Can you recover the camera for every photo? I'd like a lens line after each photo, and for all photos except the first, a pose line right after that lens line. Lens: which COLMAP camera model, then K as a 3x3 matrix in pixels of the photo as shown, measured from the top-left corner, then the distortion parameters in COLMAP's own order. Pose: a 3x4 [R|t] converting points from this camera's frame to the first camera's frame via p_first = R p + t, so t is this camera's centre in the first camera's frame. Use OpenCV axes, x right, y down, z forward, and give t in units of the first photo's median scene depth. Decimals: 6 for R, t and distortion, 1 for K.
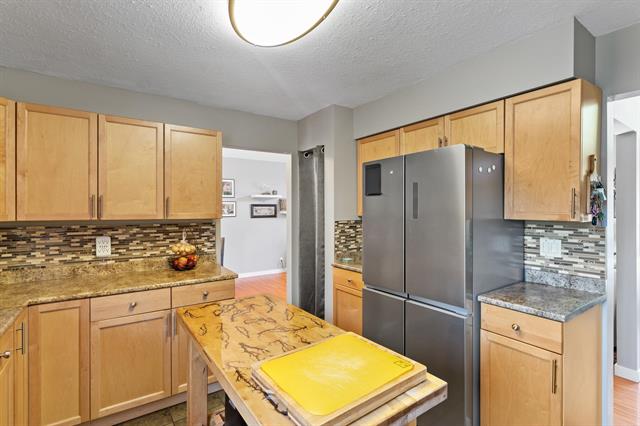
lens RADIAL K [[304.4, 0, 318.9], [0, 304.4, 211.4], [0, 0, 1]] dist [-0.003586, 0.000022]
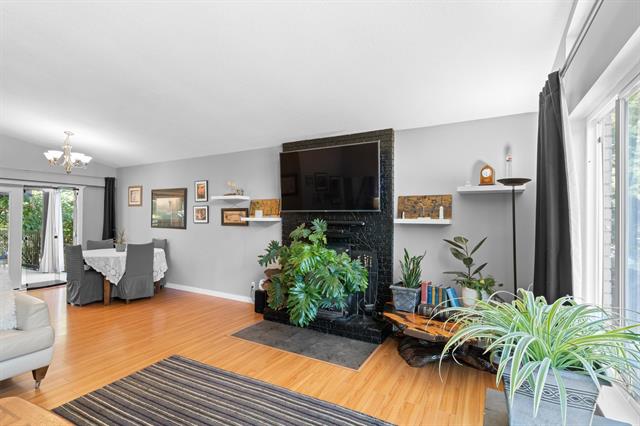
lens RADIAL K [[304.4, 0, 319.6], [0, 304.4, 215.0], [0, 0, 1]] dist [-0.003586, 0.000022]
pose [[0.455758, -0.001115, -0.890103, 1.615491], [-0.011605, 0.999907, -0.007195, -0.008925], [0.890028, 0.013609, 0.455702, 2.228018]]
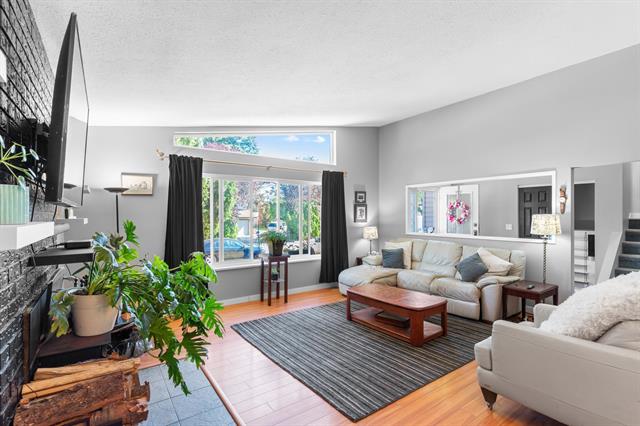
lens RADIAL K [[304.4, 0, 319.5], [0, 304.4, 215.7], [0, 0, 1]] dist [-0.003586, 0.000022]
pose [[-0.025841, 0.000446, 0.999666, -0.554447], [0.008905, 0.999960, -0.000216, -0.013723], [-0.999626, 0.008896, -0.025844, 2.383715]]
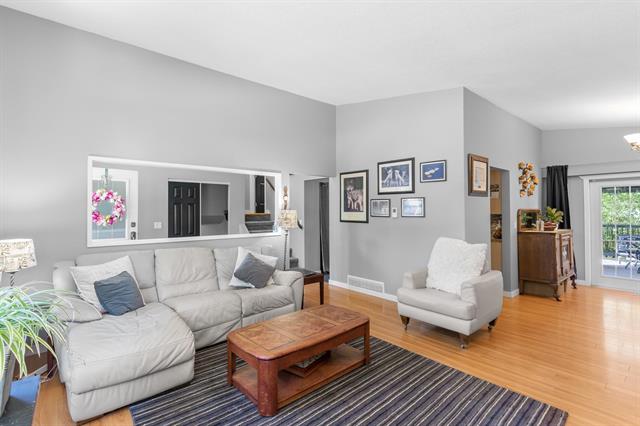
lens RADIAL K [[304.4, 0, 320.6], [0, 304.4, 209.7], [0, 0, 1]] dist [-0.003586, 0.000022]
pose [[-0.993954, 0.005731, -0.109648, 1.030137], [0.005773, 0.999983, -0.000063, -0.012520], [0.109646, -0.000696, -0.993970, 3.027560]]
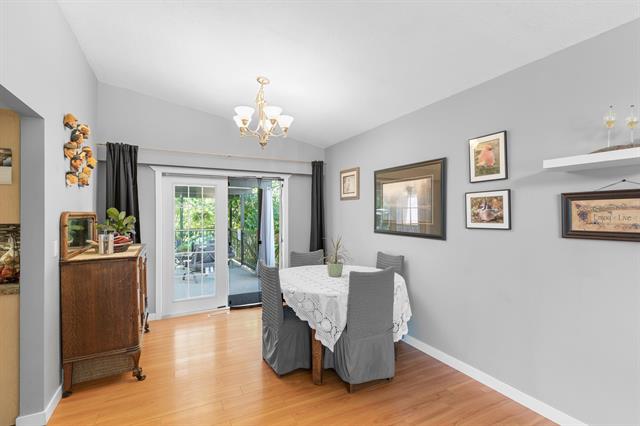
lens RADIAL K [[304.4, 0, 314.8], [0, 304.4, 212.0], [0, 0, 1]] dist [-0.003586, 0.000022]
pose [[-0.133539, -0.004980, -0.991031, 0.312297], [-0.003233, 0.999984, -0.004590, -0.005663], [0.991038, 0.002591, -0.133553, 2.042622]]
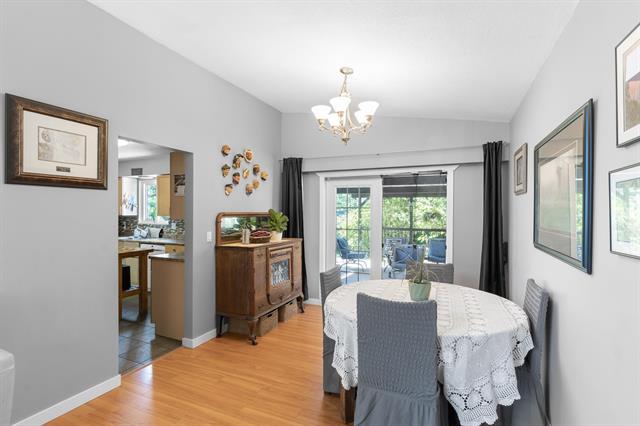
lens RADIAL K [[304.4, 0, 314.5], [0, 304.4, 214.8], [0, 0, 1]] dist [-0.003586, 0.000022]
pose [[-0.853207, 0.002967, -0.521565, -0.170976], [-0.005057, 0.999890, 0.013960, -0.020075], [0.521548, 0.014548, -0.853098, 2.568879]]
